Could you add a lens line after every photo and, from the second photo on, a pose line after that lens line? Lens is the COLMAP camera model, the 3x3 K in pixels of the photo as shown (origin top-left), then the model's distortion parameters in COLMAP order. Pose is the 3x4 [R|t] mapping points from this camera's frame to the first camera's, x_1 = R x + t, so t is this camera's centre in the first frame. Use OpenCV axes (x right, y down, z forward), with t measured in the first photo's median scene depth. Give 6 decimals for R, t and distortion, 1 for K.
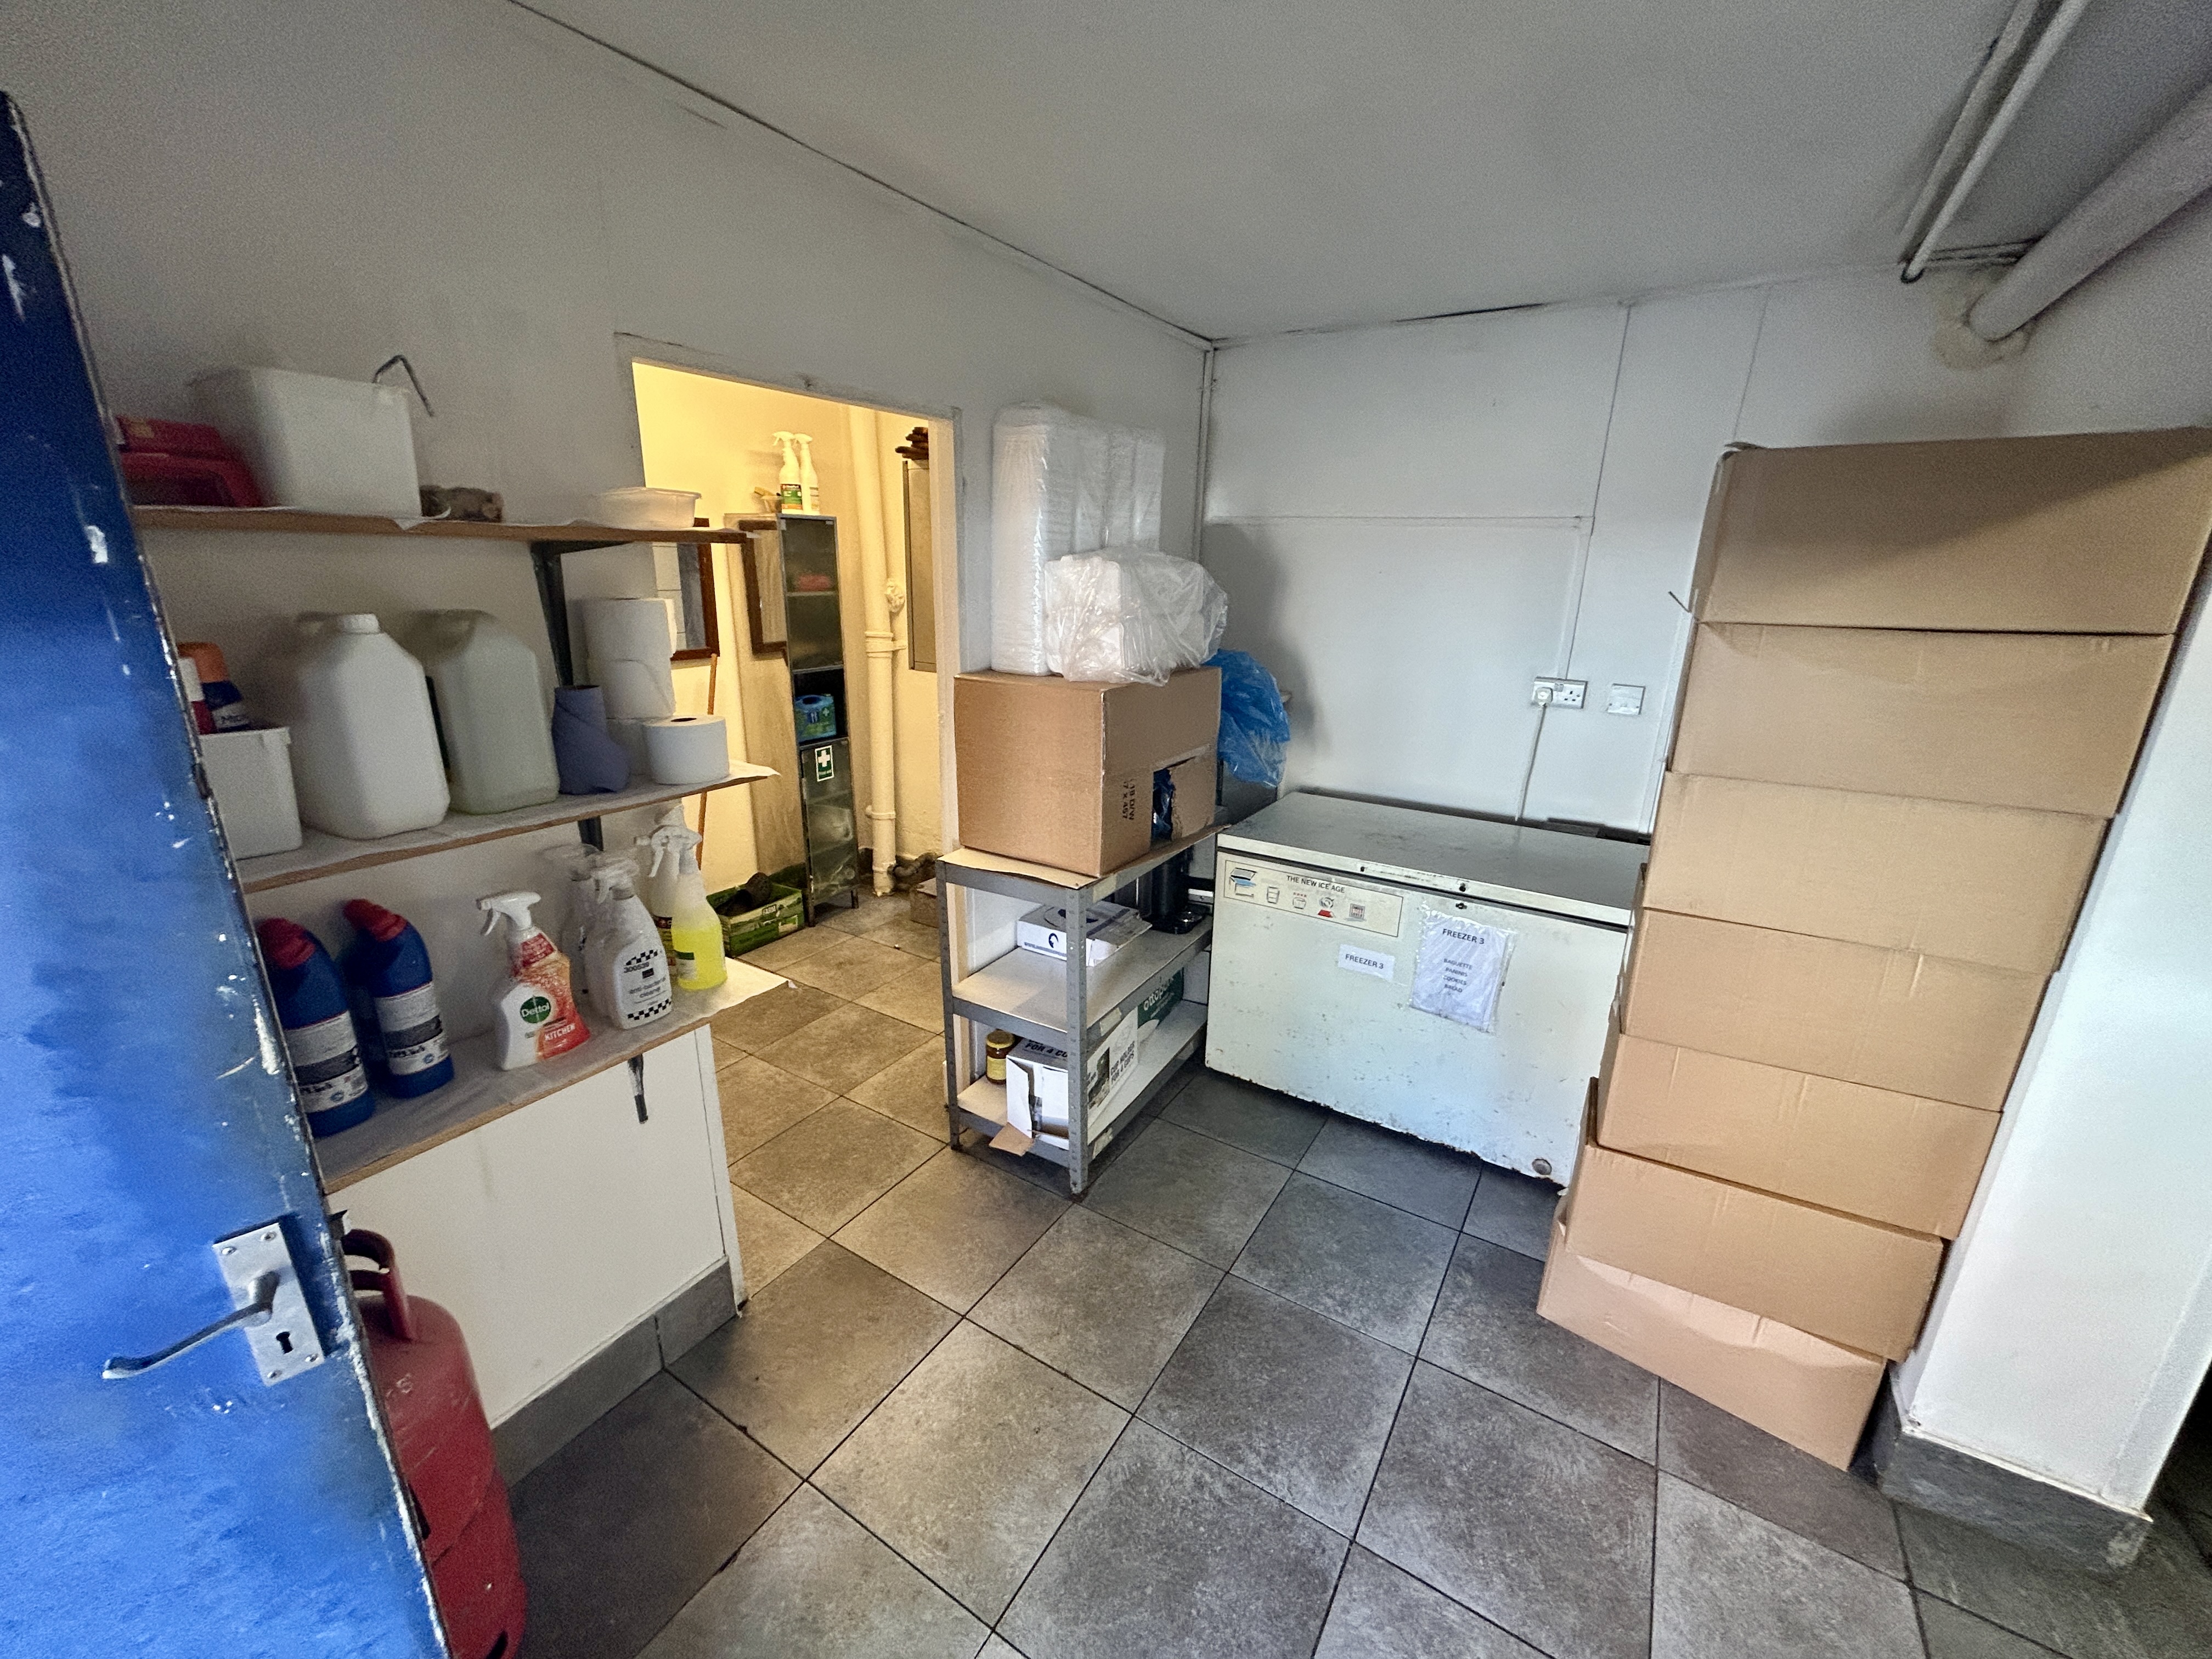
lens RADIAL K [[891.9, 0, 1112.0], [0, 891.9, 826.9], [0, 0, 1]] dist [0.002120, -0.000215]
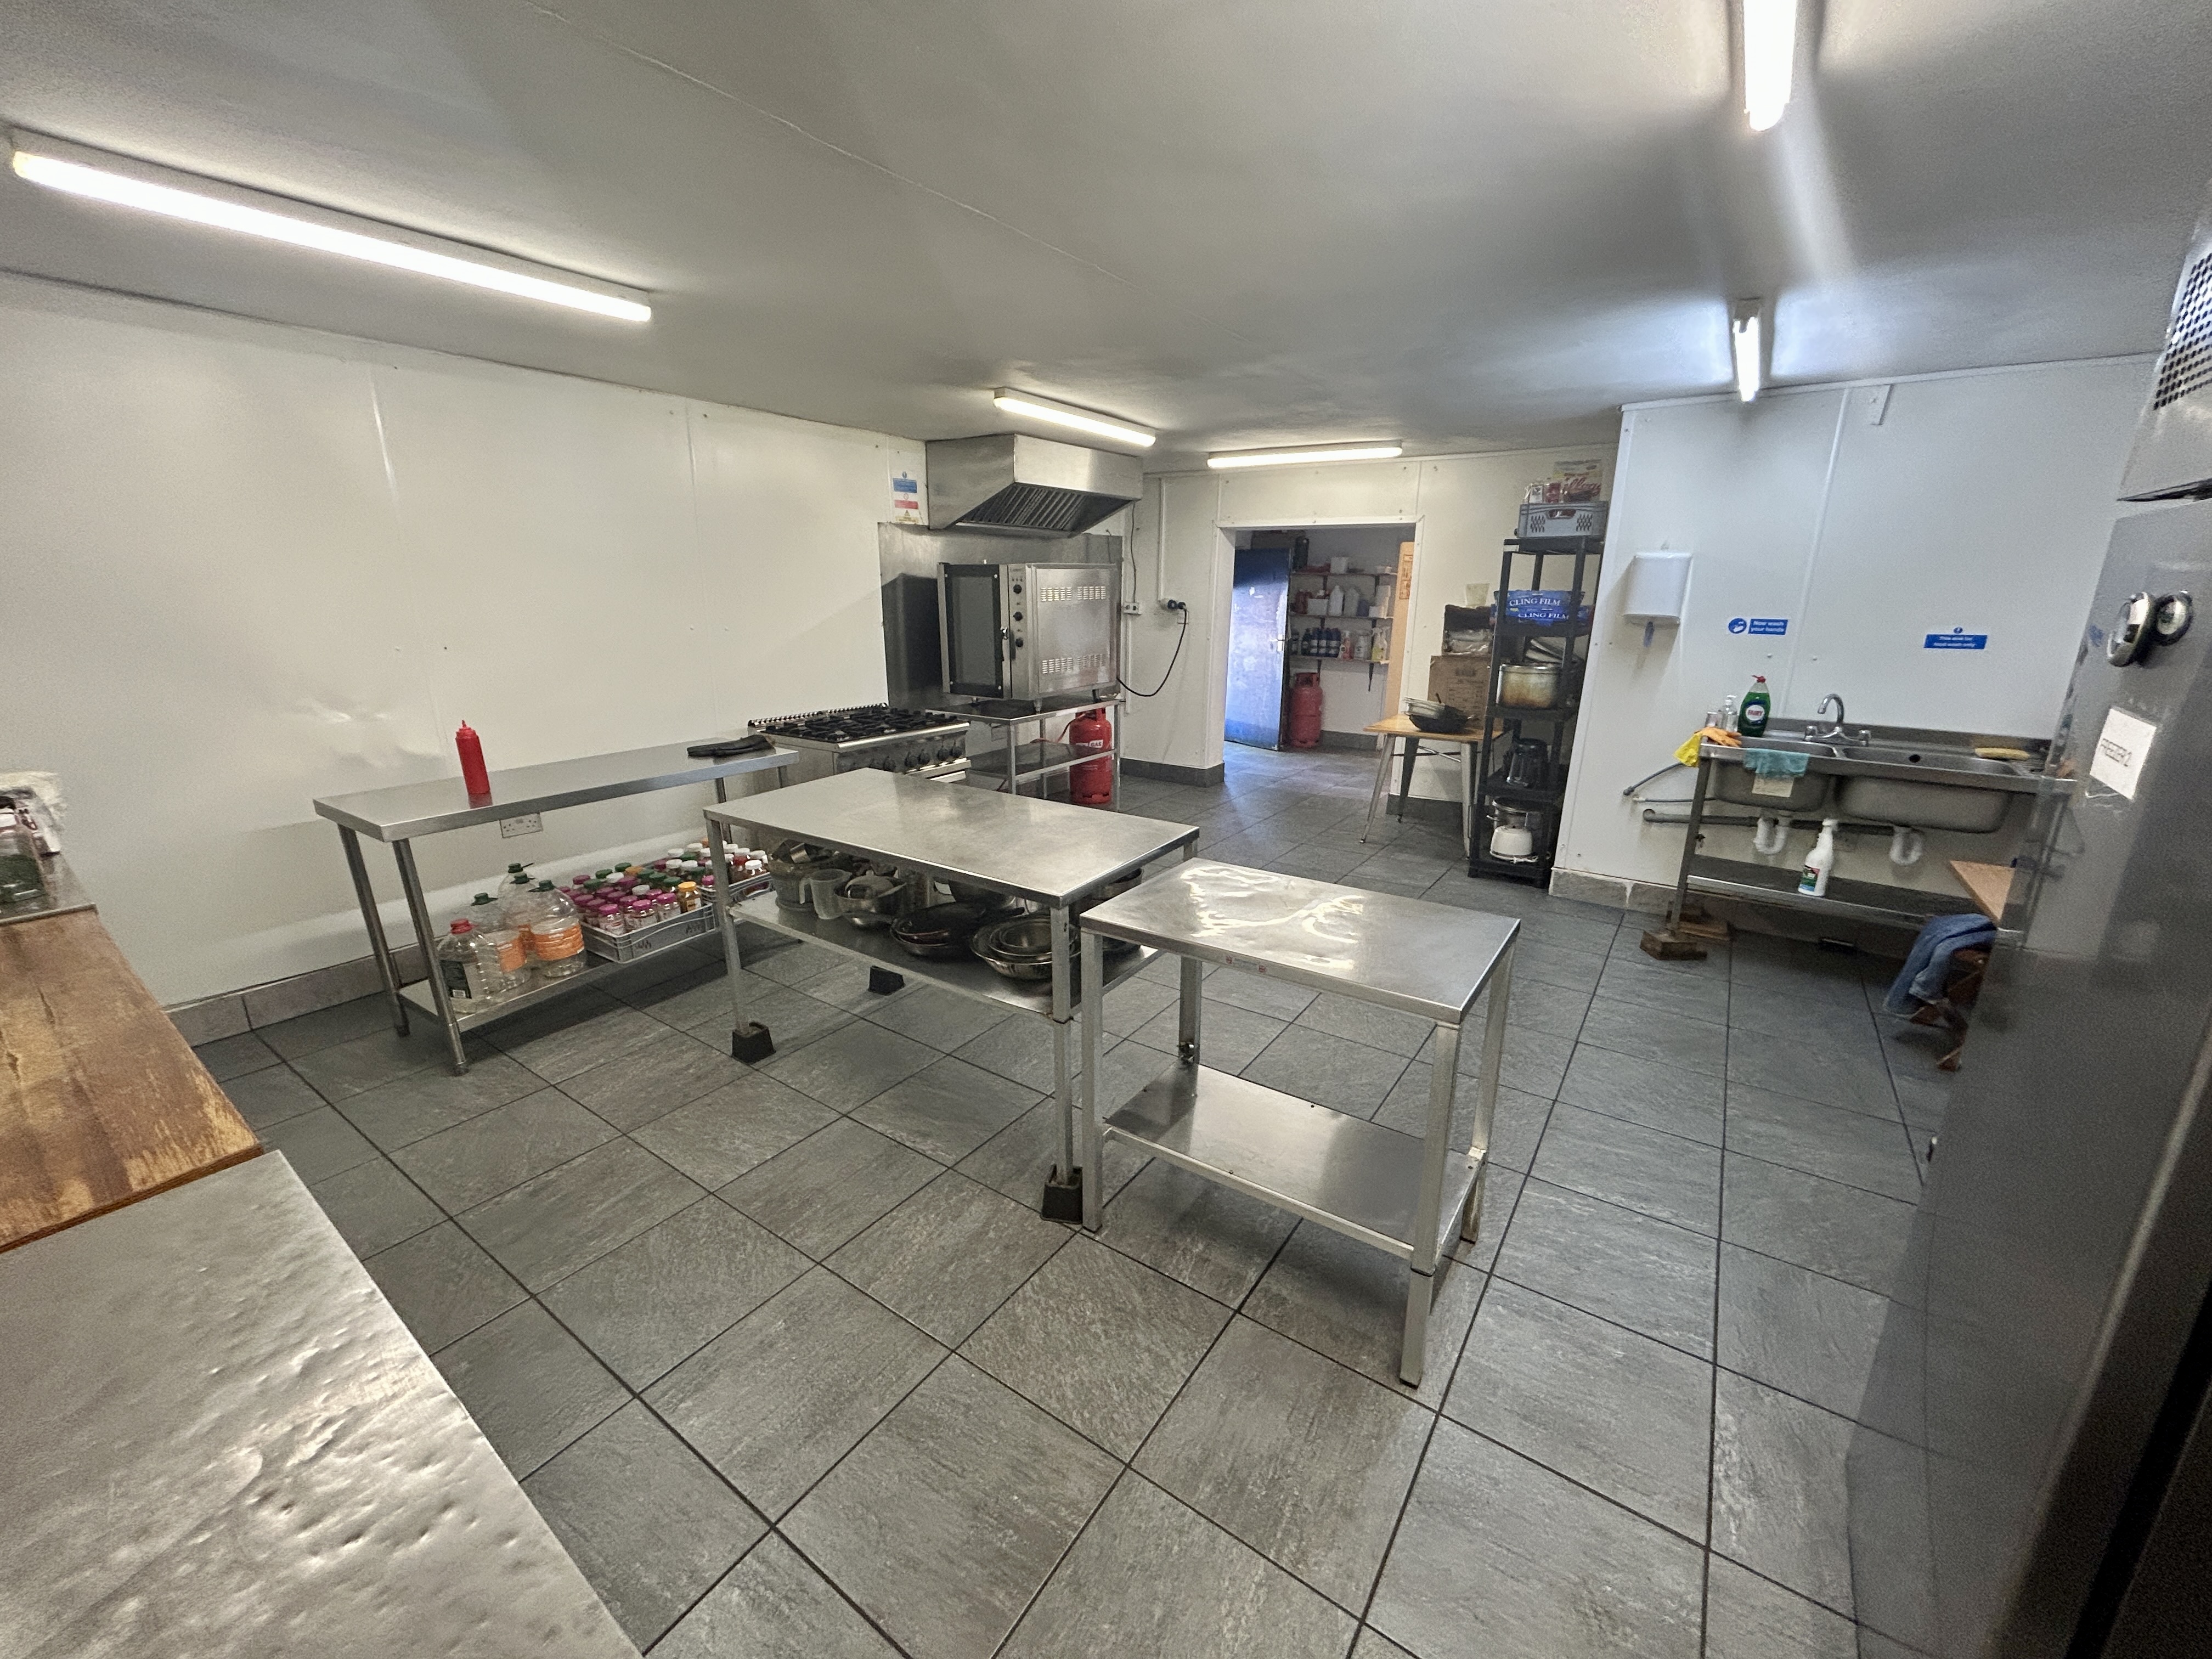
lens RADIAL K [[894.0, 0, 1106.4], [0, 894.0, 832.1], [0, 0, 1]] dist [0.001441, 0.000317]
pose [[-0.053507, 0.251273, -0.966436, 4.668703], [-0.284563, 0.923856, 0.255957, 0.207164], [0.957163, 0.288707, 0.022070, -0.297488]]
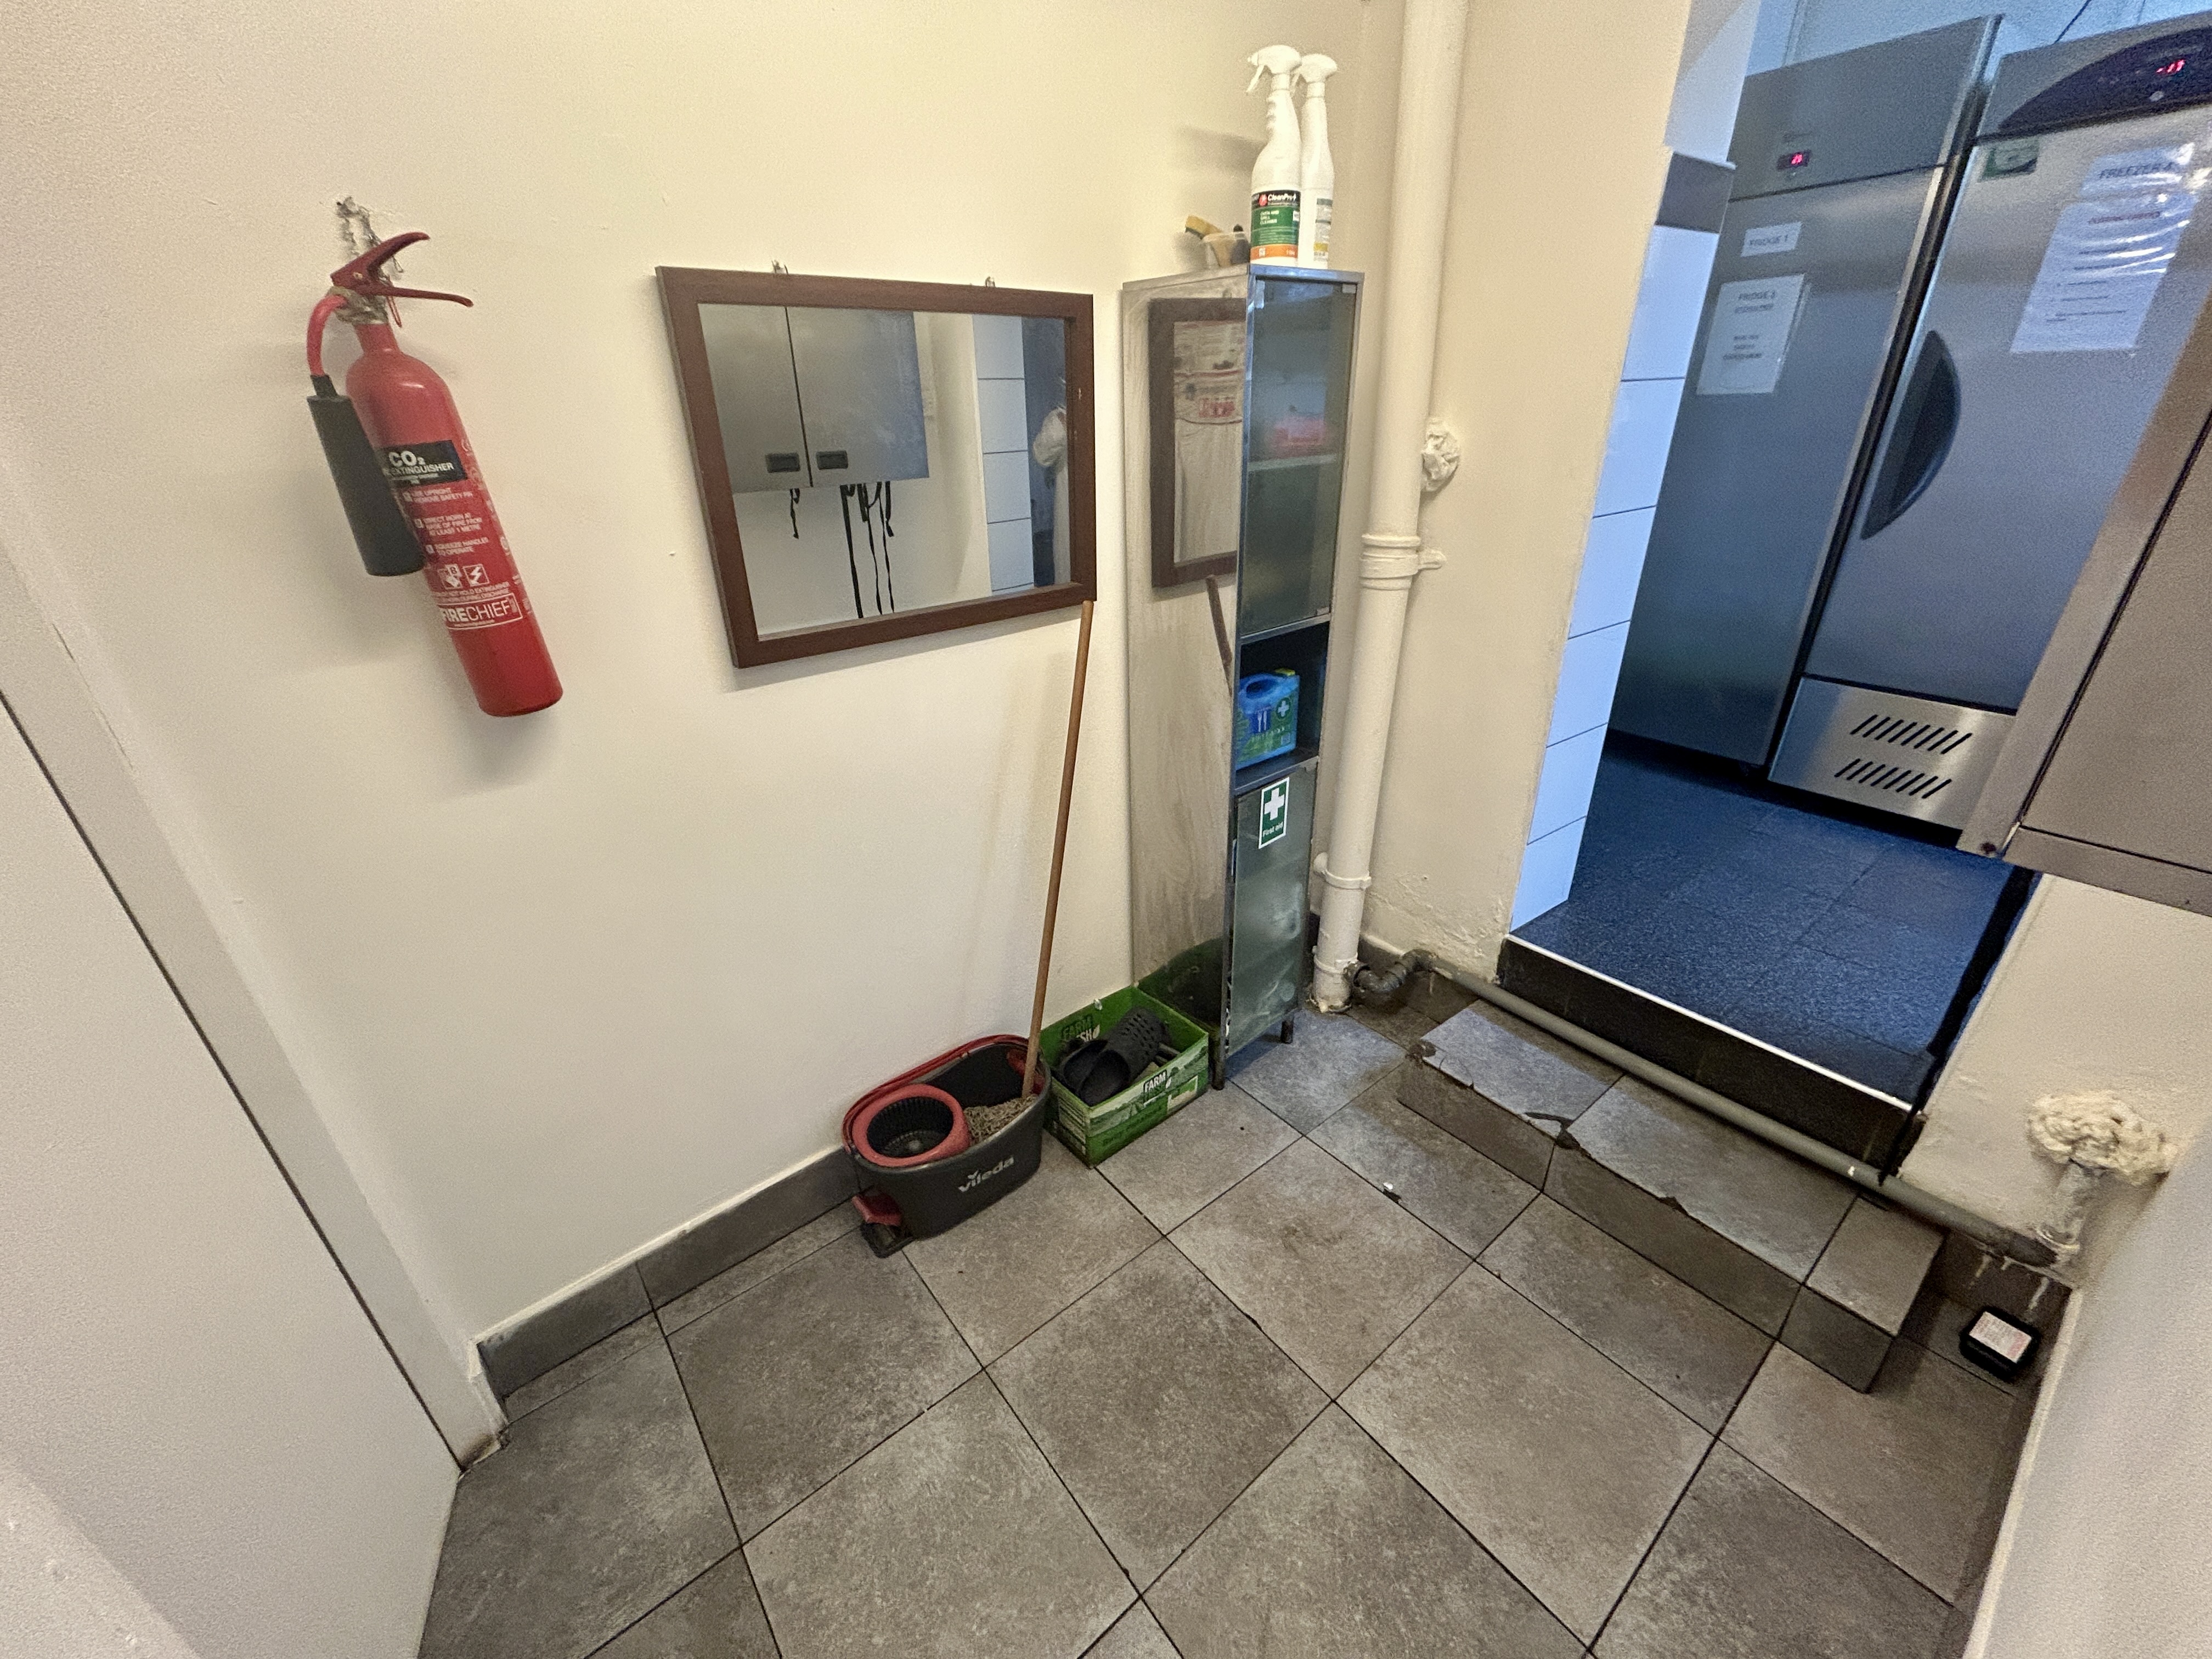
lens RADIAL K [[894.0, 0, 1106.4], [0, 894.0, 832.1], [0, 0, 1]] dist [0.001441, 0.000317]
pose [[0.939637, 0.111273, -0.323574, -0.247323], [-0.056090, 0.982945, 0.175139, -0.144232], [0.337543, -0.146418, 0.929853, 0.496094]]
